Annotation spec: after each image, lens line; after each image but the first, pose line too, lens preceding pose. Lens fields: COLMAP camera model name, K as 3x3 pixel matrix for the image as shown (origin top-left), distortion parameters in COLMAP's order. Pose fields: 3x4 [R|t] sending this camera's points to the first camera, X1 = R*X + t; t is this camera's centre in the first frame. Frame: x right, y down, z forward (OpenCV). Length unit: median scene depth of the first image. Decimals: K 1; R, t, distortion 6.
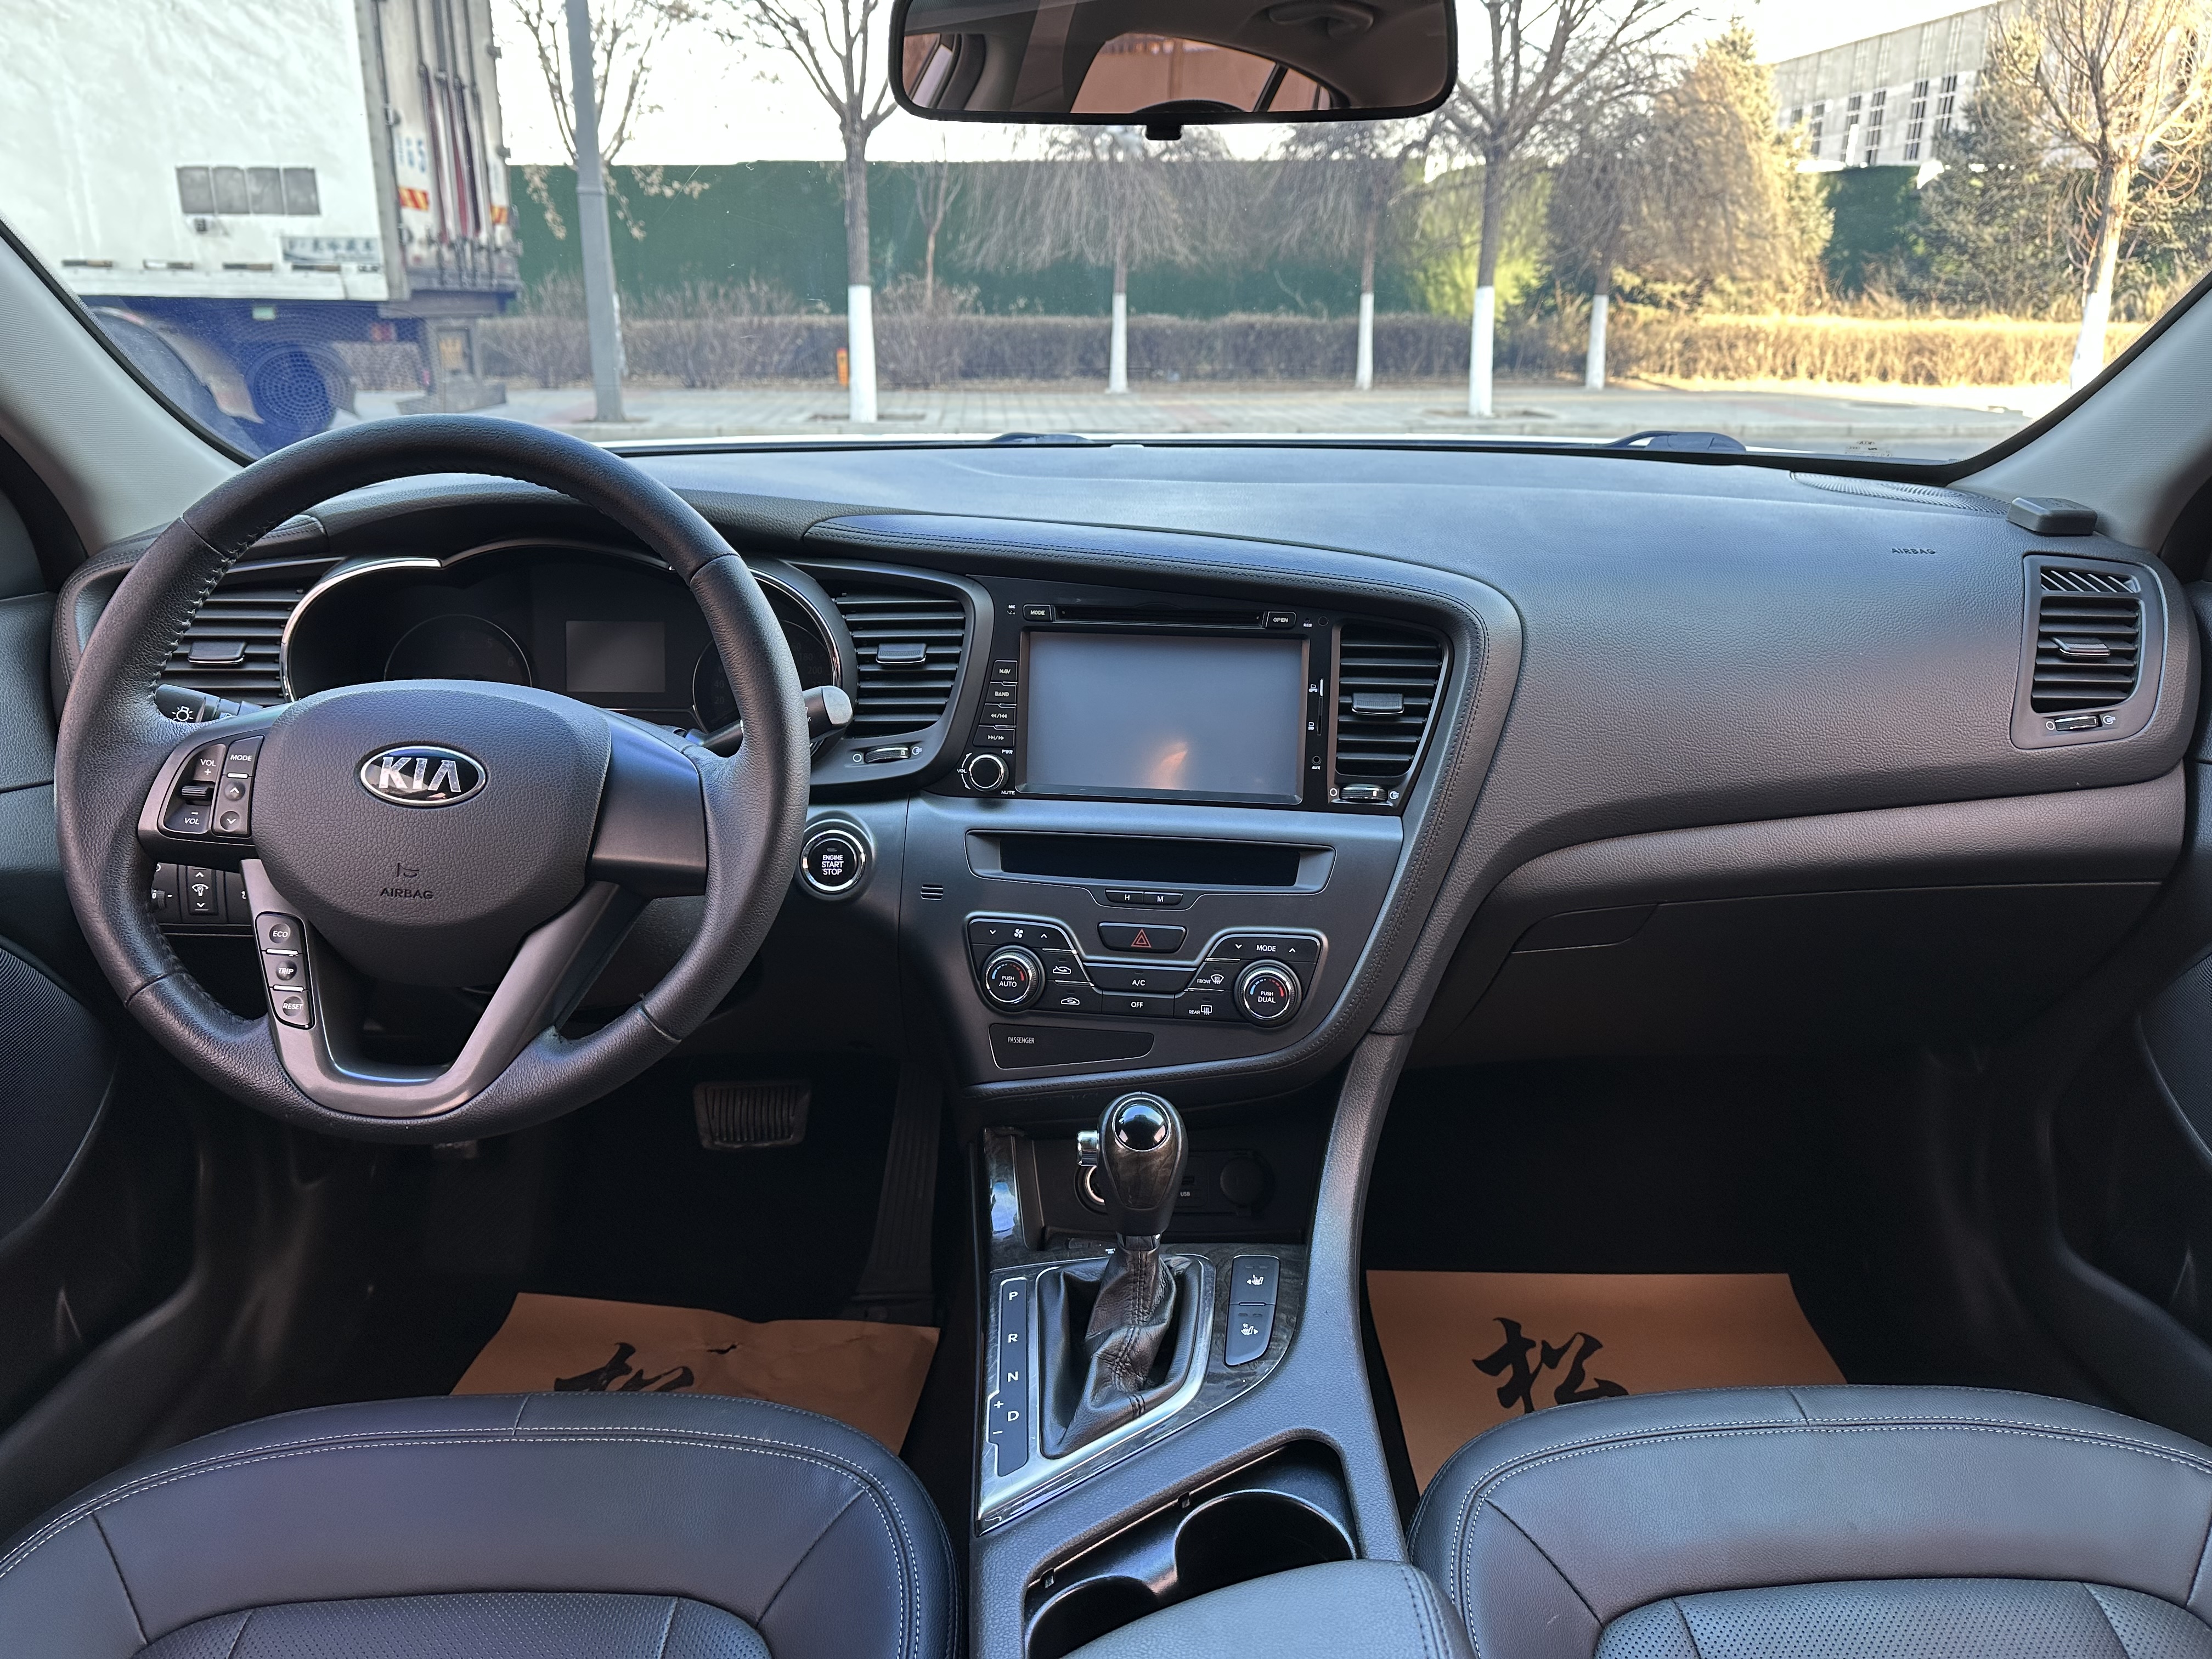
lens RADIAL K [[1615.1, 0, 1106.0], [0, 1615.1, 829.5], [0, 0, 1]] dist [-0.010245, -0.010562]
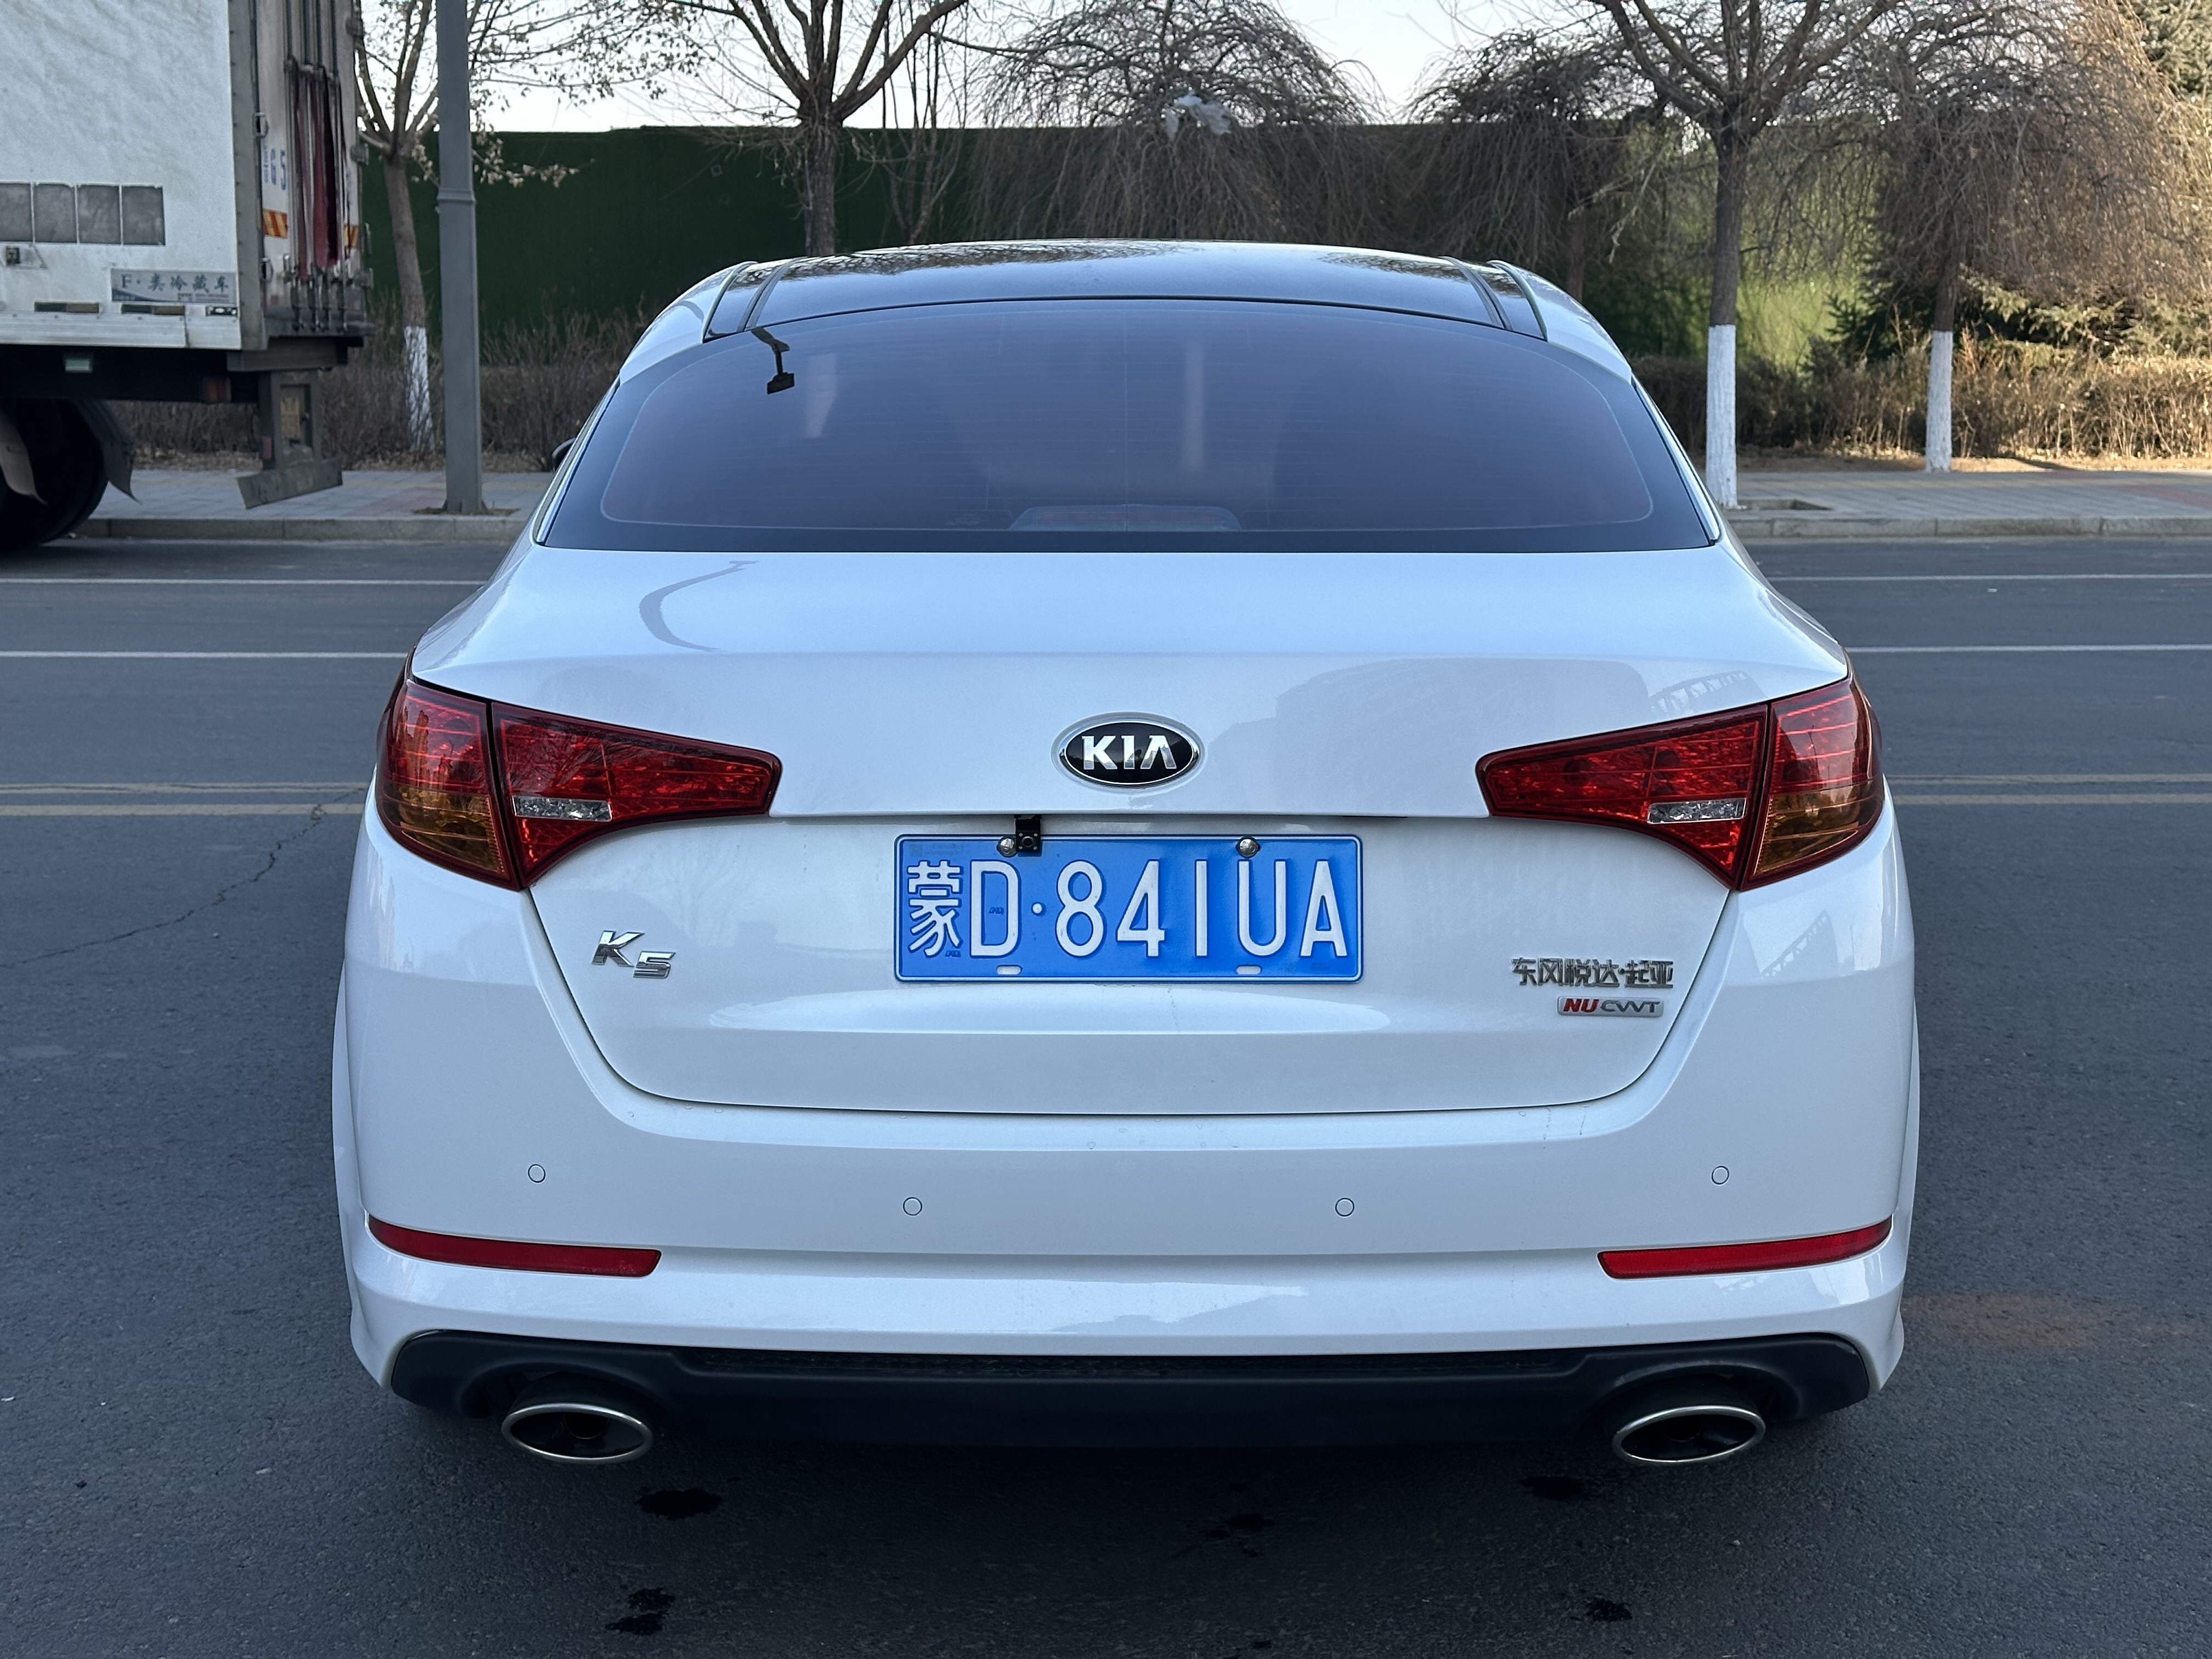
lens RADIAL K [[3036.2, 0, 1106.0], [0, 3036.2, 829.5], [0, 0, 1]] dist [0.166943, -0.363729]
pose [[0.999545, 0.004895, -0.029777, 0.018627], [-0.009377, 0.988290, -0.152301, 0.119469], [0.028683, 0.152511, 0.987885, -0.411300]]
